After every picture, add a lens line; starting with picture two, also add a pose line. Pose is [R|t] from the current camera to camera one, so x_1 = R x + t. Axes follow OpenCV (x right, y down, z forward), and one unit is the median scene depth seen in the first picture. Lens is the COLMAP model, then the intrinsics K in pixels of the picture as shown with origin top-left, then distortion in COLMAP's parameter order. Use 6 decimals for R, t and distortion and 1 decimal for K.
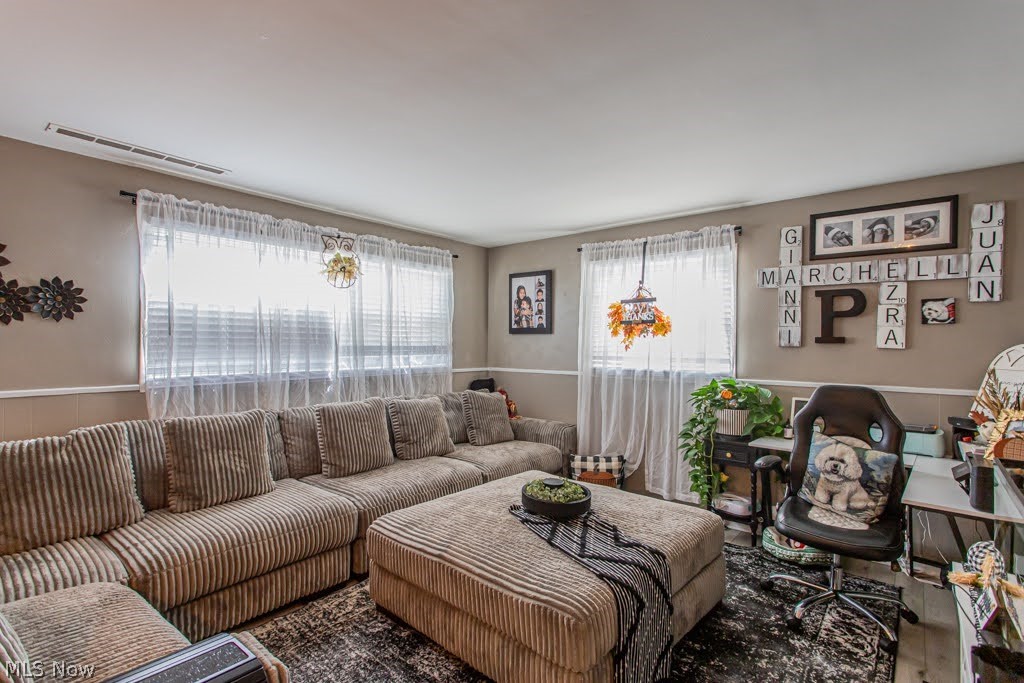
lens RADIAL K [[488.0, 0, 514.3], [0, 488.0, 339.9], [0, 0, 1]] dist [-0.000206, 0.004090]
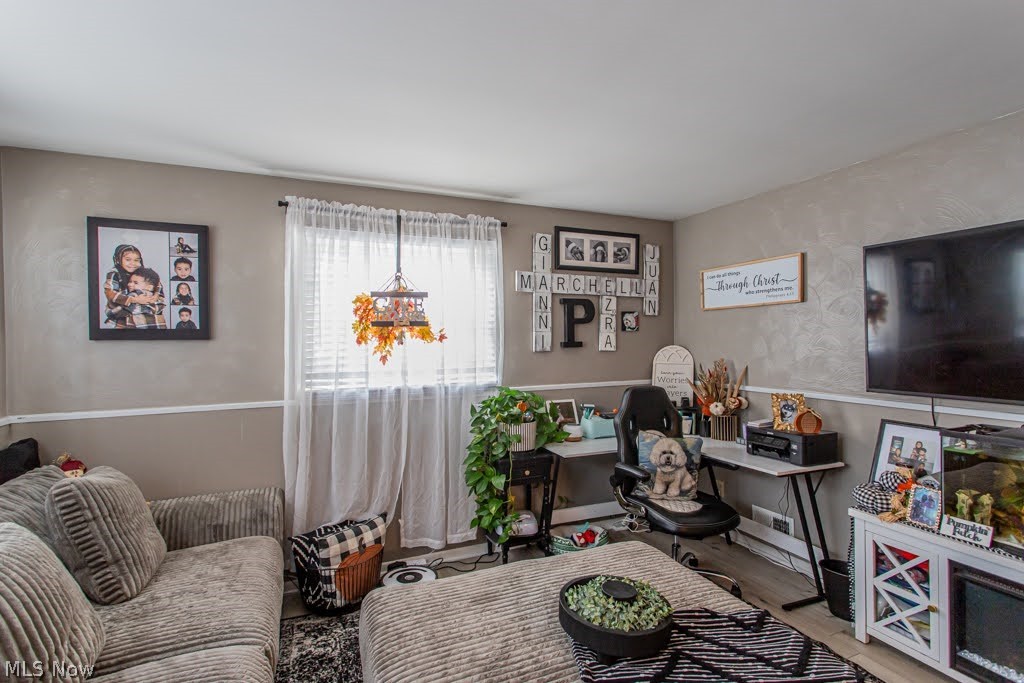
lens RADIAL K [[488.0, 0, 513.4], [0, 488.0, 340.4], [0, 0, 1]] dist [-0.000206, 0.004090]
pose [[0.451268, -0.016172, 0.892242, -0.376102], [0.006414, 0.999869, 0.014879, -0.024972], [-0.892365, -0.000992, 0.451313, 0.600860]]
